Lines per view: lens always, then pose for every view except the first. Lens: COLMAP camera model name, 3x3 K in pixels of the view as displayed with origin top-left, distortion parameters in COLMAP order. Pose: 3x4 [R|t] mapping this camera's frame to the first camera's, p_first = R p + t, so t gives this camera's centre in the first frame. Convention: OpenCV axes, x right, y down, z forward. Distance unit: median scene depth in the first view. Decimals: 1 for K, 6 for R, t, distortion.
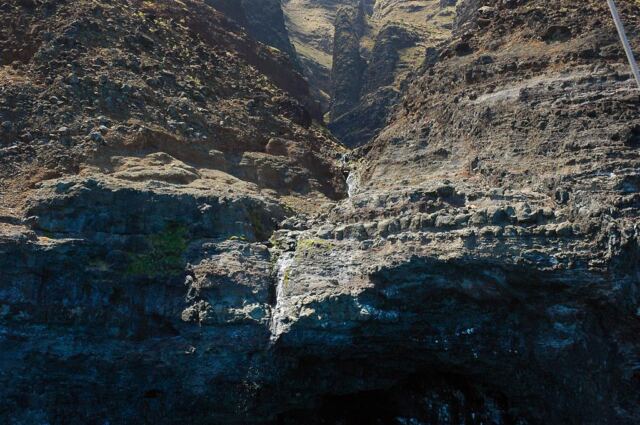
lens RADIAL K [[980.8, 0, 323.8], [0, 980.8, 222.3], [0, 0, 1]] dist [0.069658, 0.000000]
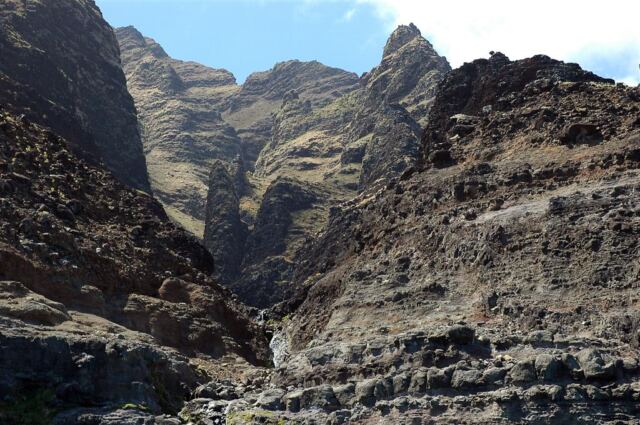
lens RADIAL K [[1227.8, 0, 334.5], [0, 1227.8, 211.2], [0, 0, 1]] dist [0.165856, 0.000000]
pose [[0.991962, 0.032552, 0.122274, -0.064598], [-0.009493, 0.982765, -0.184617, 0.040046], [-0.126176, 0.181972, 0.975175, 0.188102]]
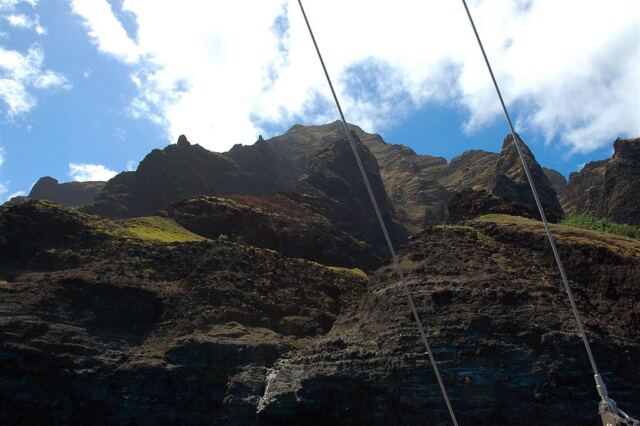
lens RADIAL K [[586.1, 0, 344.5], [0, 586.1, 185.2], [0, 0, 1]] dist [-0.106639, 0.000000]
pose [[0.982725, -0.071055, -0.170886, 0.380075], [0.028679, 0.970675, -0.238679, -0.060553], [0.182834, 0.229655, 0.955945, -0.304803]]
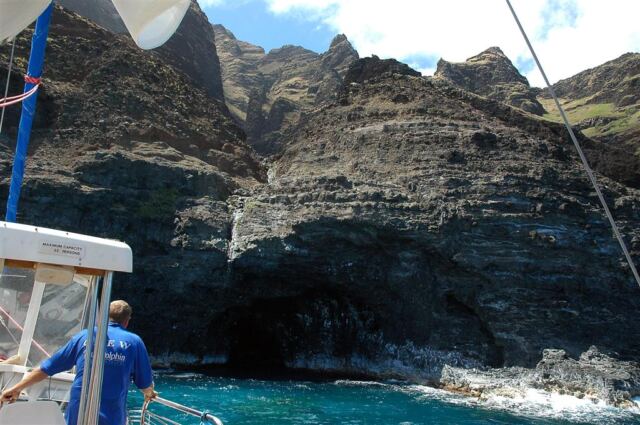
lens RADIAL K [[527.6, 0, 335.2], [0, 527.6, 220.7], [0, 0, 1]] dist [-0.160972, 0.110385]
pose [[0.976933, 0.078188, 0.198716, -0.055598], [-0.082410, 0.996513, 0.013050, 0.027098], [-0.197003, -0.029125, 0.979970, 0.135511]]
